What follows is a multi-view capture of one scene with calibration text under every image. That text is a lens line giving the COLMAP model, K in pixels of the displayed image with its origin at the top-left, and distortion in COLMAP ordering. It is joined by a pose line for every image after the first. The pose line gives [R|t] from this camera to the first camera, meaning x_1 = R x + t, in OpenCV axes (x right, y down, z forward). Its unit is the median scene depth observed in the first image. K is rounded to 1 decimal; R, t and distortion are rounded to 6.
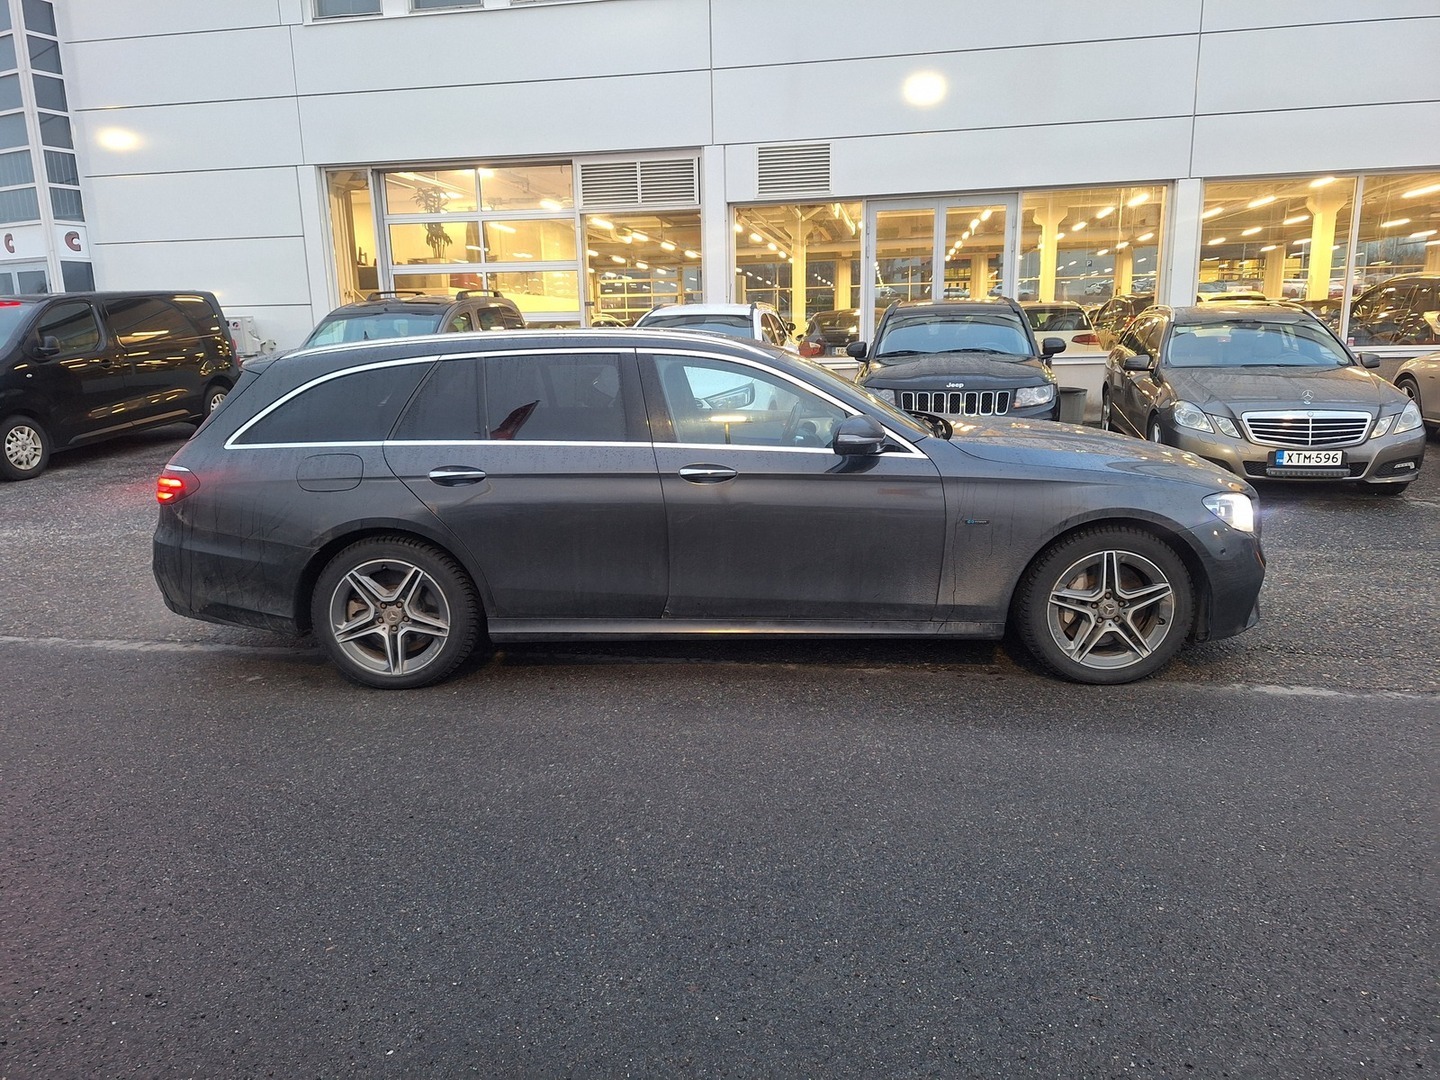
lens RADIAL K [[970.7, 0, 720.0], [0, 970.7, 540.0], [0, 0, 1]] dist [-0.005007, -0.001550]
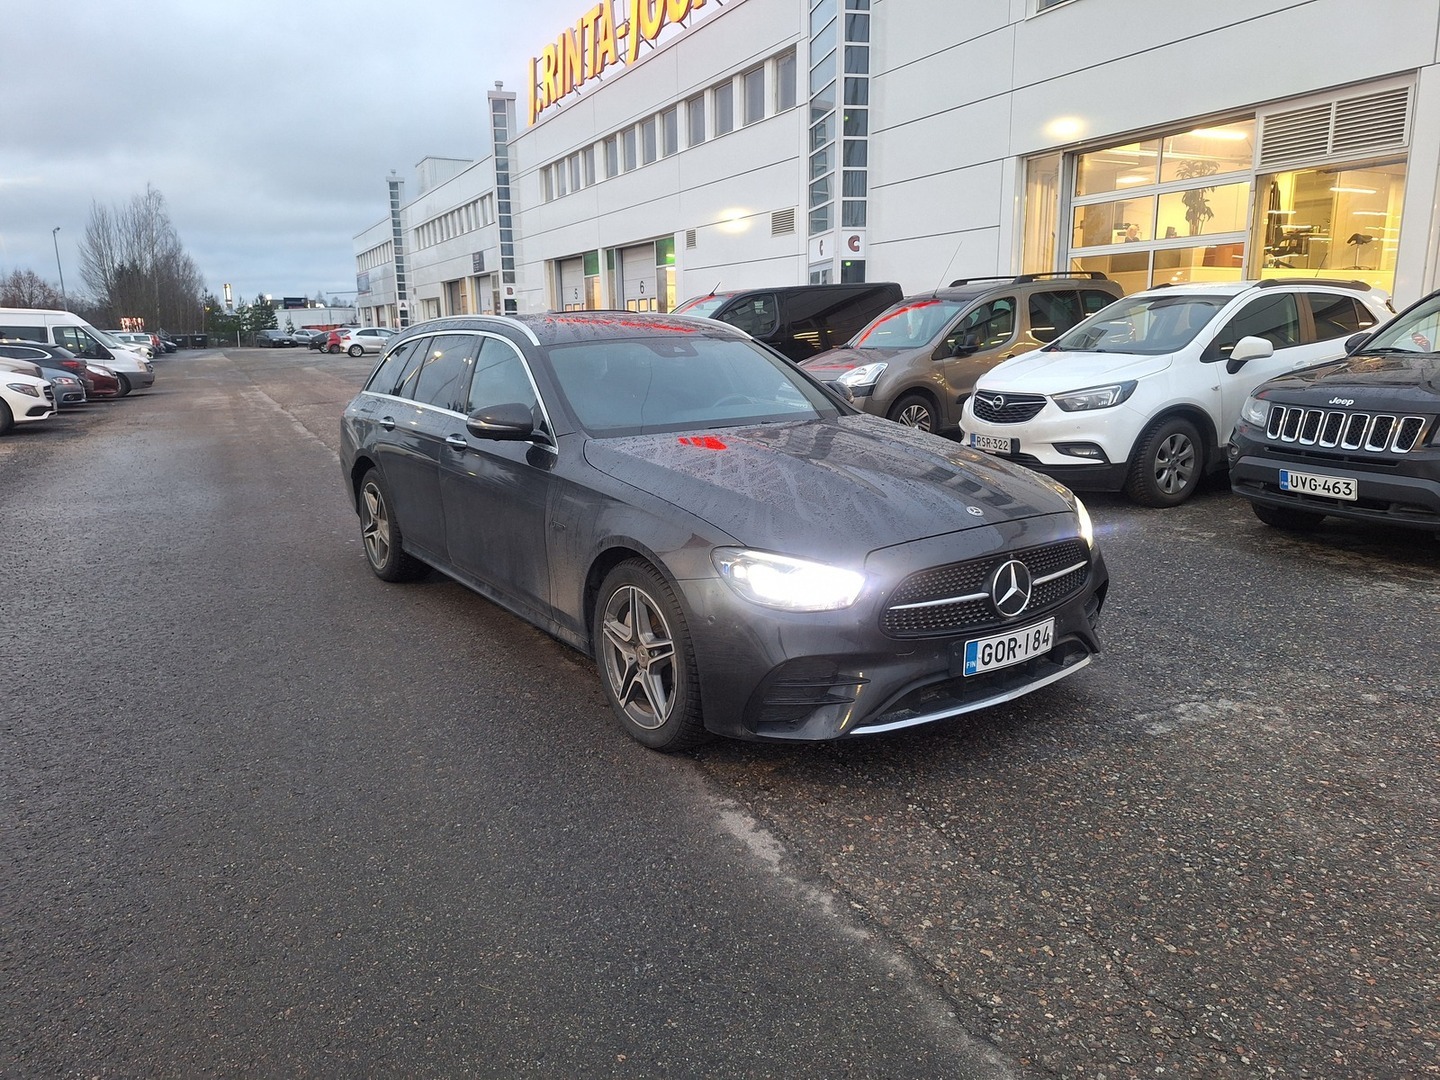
lens RADIAL K [[947.7, 0, 725.3], [0, 947.7, 524.1], [0, 0, 1]] dist [0.114972, -0.122182]
pose [[0.625399, 0.165032, -0.762654, 0.271042], [-0.158927, 0.983832, 0.082568, -0.032899], [0.763949, 0.069569, 0.641515, 0.123841]]
